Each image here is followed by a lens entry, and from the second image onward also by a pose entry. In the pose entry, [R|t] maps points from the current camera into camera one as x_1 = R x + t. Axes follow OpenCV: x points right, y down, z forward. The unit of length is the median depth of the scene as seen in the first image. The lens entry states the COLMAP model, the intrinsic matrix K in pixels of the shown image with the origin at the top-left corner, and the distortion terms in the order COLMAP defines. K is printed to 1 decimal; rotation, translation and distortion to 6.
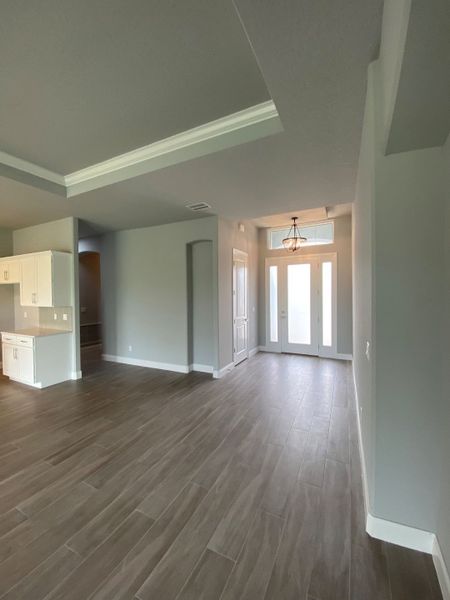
lens RADIAL K [[242.0, 0, 224.6], [0, 242.0, 299.3], [0, 0, 1]] dist [0.000555, -0.009219]
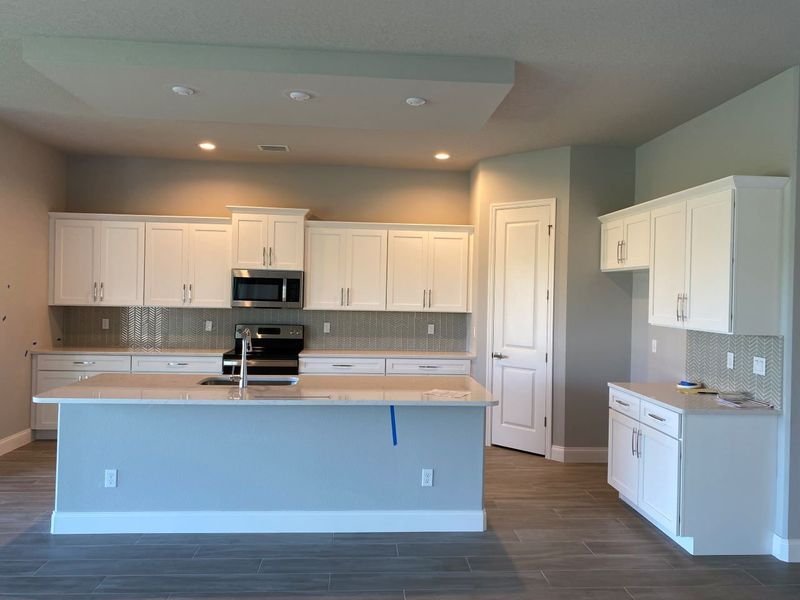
lens RADIAL K [[608.6, 0, 407.4], [0, 608.6, 289.5], [0, 0, 1]] dist [0.006383, -0.006606]
pose [[0.508280, 0.014420, -0.861071, -0.172866], [-0.043592, 0.999009, -0.009001, -0.005046], [0.860088, 0.042111, 0.508404, 0.126485]]
